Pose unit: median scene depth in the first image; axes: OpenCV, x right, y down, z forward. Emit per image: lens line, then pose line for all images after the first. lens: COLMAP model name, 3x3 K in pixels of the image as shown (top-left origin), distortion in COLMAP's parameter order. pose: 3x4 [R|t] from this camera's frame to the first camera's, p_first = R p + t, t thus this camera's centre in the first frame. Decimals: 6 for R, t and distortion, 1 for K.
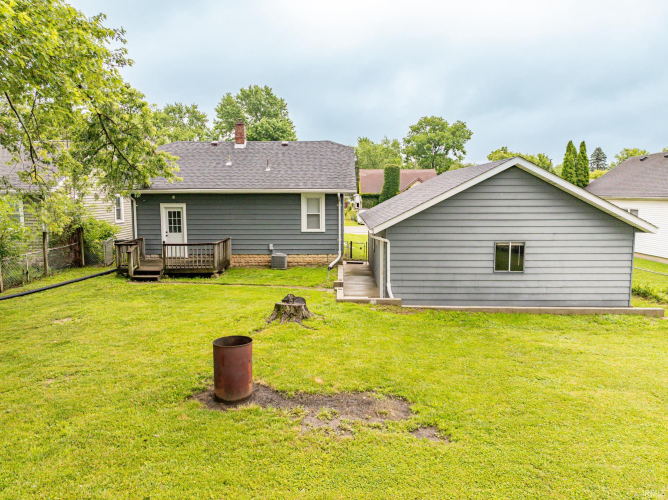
lens RADIAL K [[496.3, 0, 323.8], [0, 496.3, 243.5], [0, 0, 1]] dist [-0.014119, 0.001031]
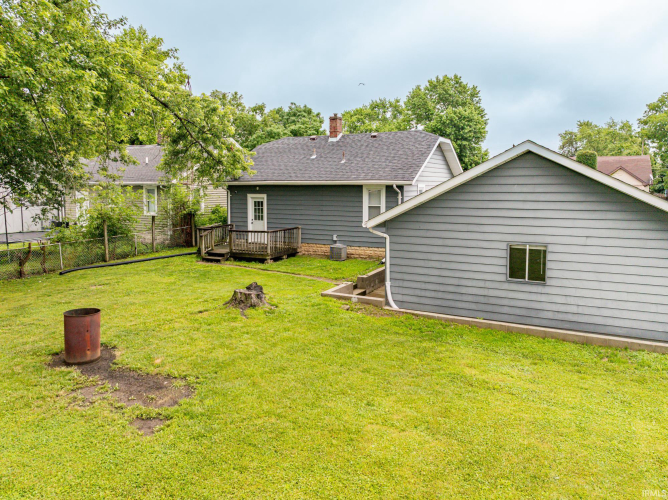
lens RADIAL K [[496.3, 0, 318.1], [0, 496.3, 211.1], [0, 0, 1]] dist [-0.014119, 0.001031]
pose [[0.886083, 0.024659, -0.462870, 0.354753], [-0.046253, 0.998304, -0.035359, -0.010586], [0.461213, 0.052740, 0.885720, 0.091172]]
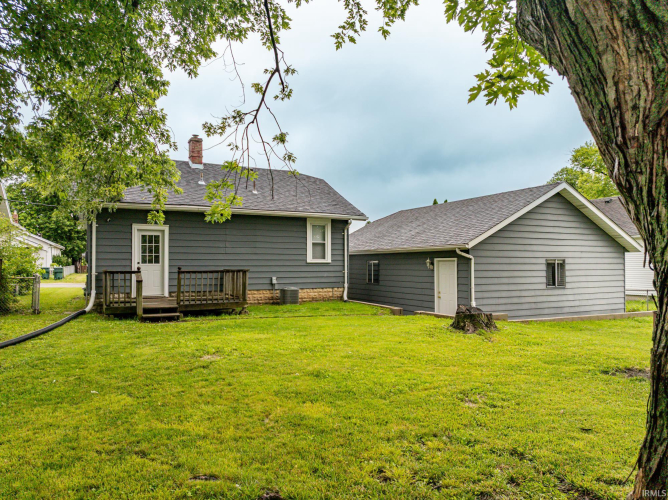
lens RADIAL K [[496.3, 0, 333.4], [0, 496.3, 252.3], [0, 0, 1]] dist [-0.014119, 0.001031]
pose [[0.873531, 0.015043, 0.486535, -0.459872], [0.049246, 0.991663, -0.119077, 0.069425], [-0.484270, 0.127978, 0.865508, 0.233855]]
